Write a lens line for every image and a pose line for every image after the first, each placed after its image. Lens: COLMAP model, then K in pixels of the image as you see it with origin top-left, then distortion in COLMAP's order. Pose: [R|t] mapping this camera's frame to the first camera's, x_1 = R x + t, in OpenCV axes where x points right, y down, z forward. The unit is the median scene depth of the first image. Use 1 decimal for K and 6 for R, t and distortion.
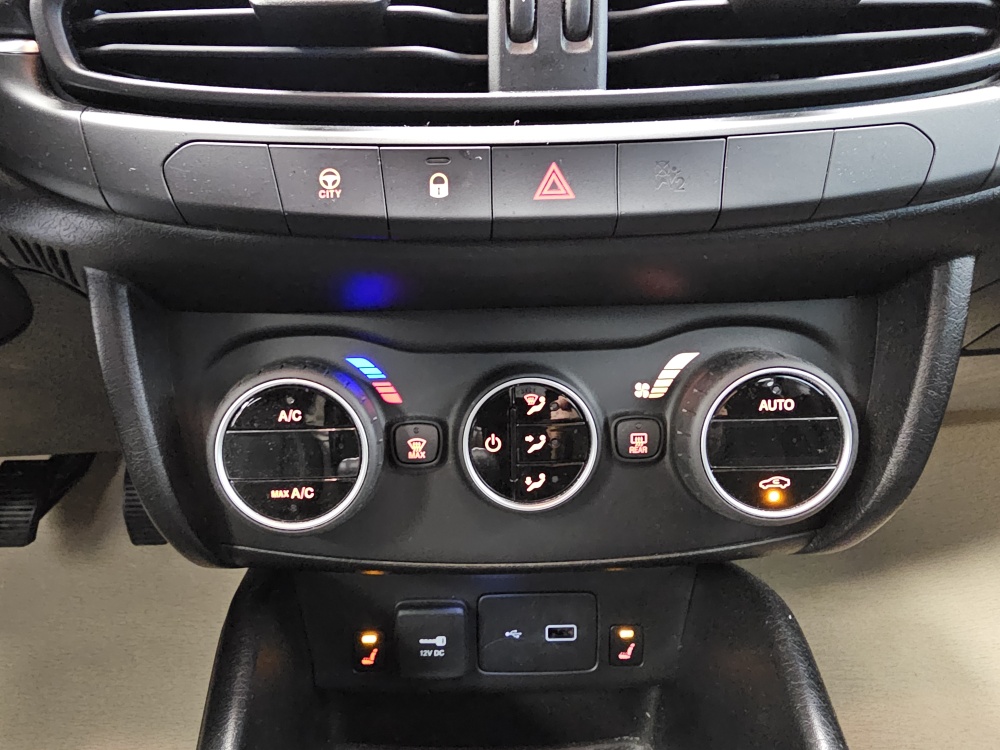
lens RADIAL K [[677.5, 0, 407.5], [0, 677.5, 355.3], [0, 0, 1]] dist [-0.002331, -0.002107]
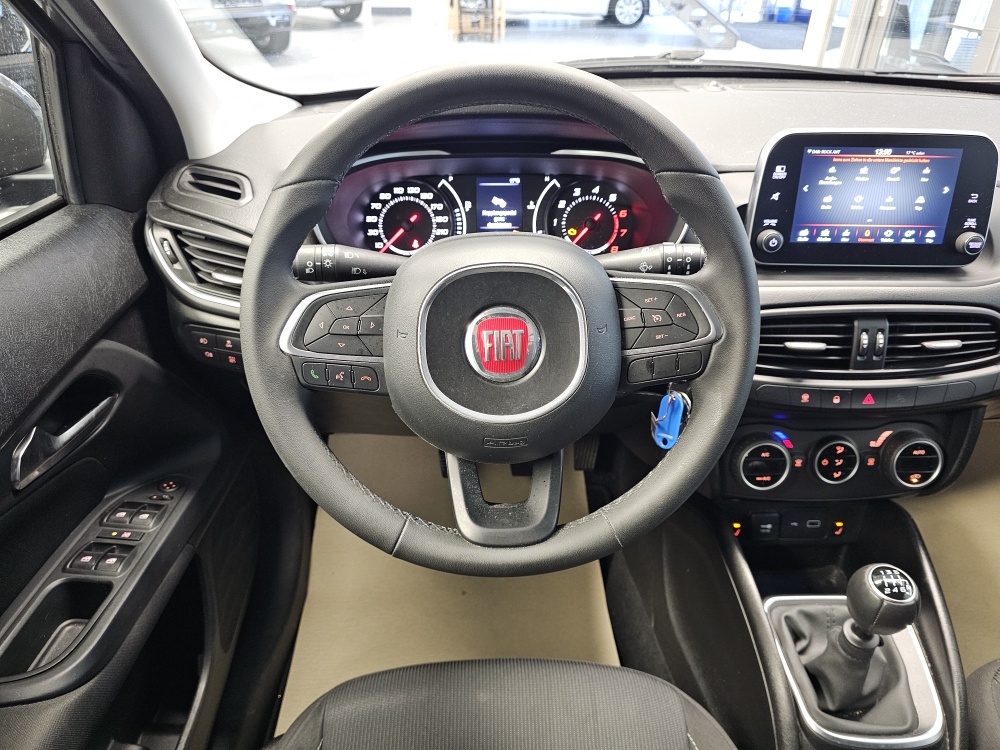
lens RADIAL K [[673.6, 0, 495.3], [0, 673.6, 372.8], [0, 0, 1]] dist [0.046941, -0.060596]
pose [[0.999381, 0.010804, 0.033480, -1.463054], [-0.015738, 0.988437, 0.150816, -0.705393], [-0.031464, -0.151249, 0.987995, -1.911280]]
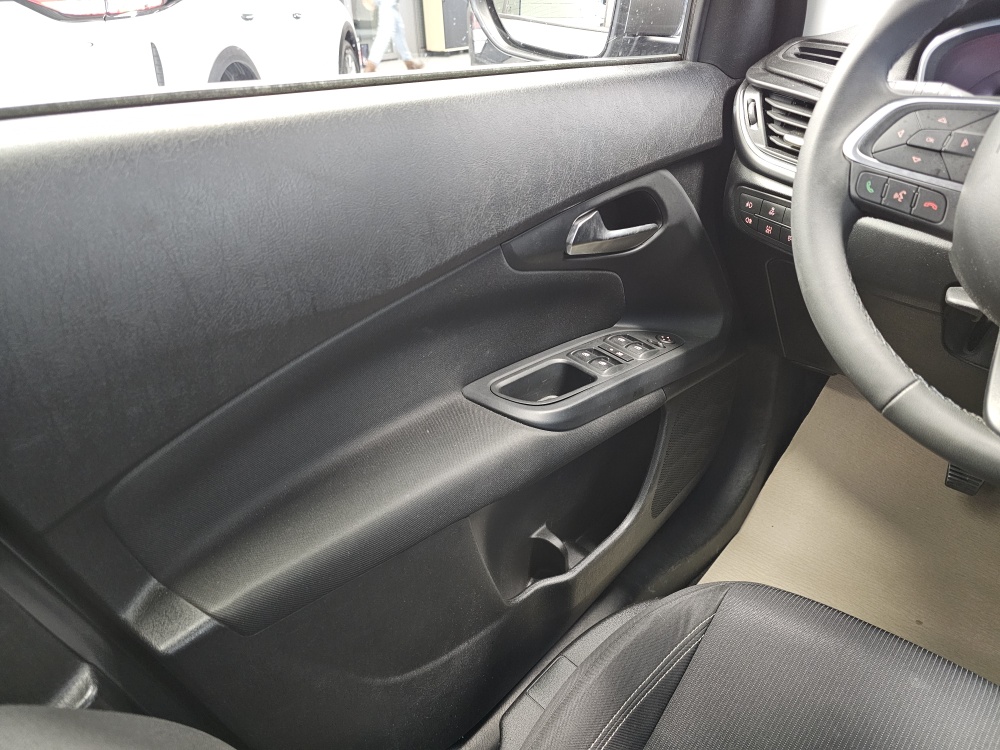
lens RADIAL K [[668.7, 0, 499.5], [0, 668.7, 367.0], [0, 0, 1]] dist [0.072689, -0.070109]
pose [[0.725703, 0.332059, -0.602571, -1.396673], [-0.252803, 0.943250, 0.215335, -0.069546], [0.639879, -0.003938, 0.768465, -1.937926]]
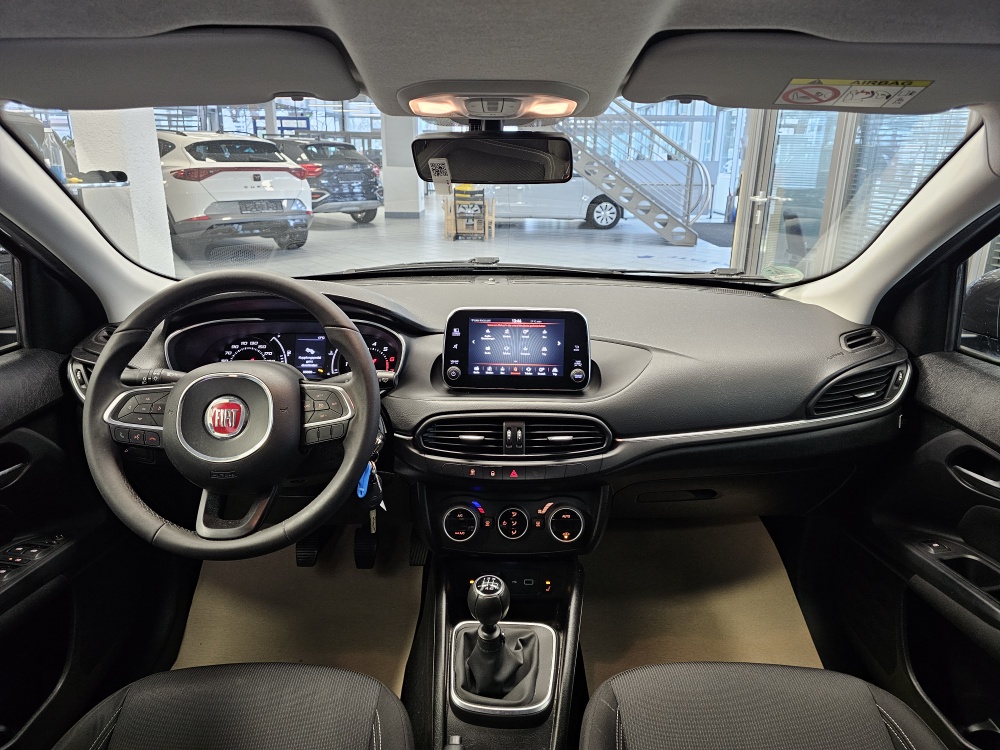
lens RADIAL K [[659.2, 0, 484.8], [0, 659.2, 356.9], [0, 0, 1]] dist [0.076018, -0.100419]
pose [[0.999628, 0.027246, 0.000769, -0.036908], [-0.026942, 0.991954, -0.123701, -0.410430], [-0.004133, 0.123635, 0.992319, -3.442174]]
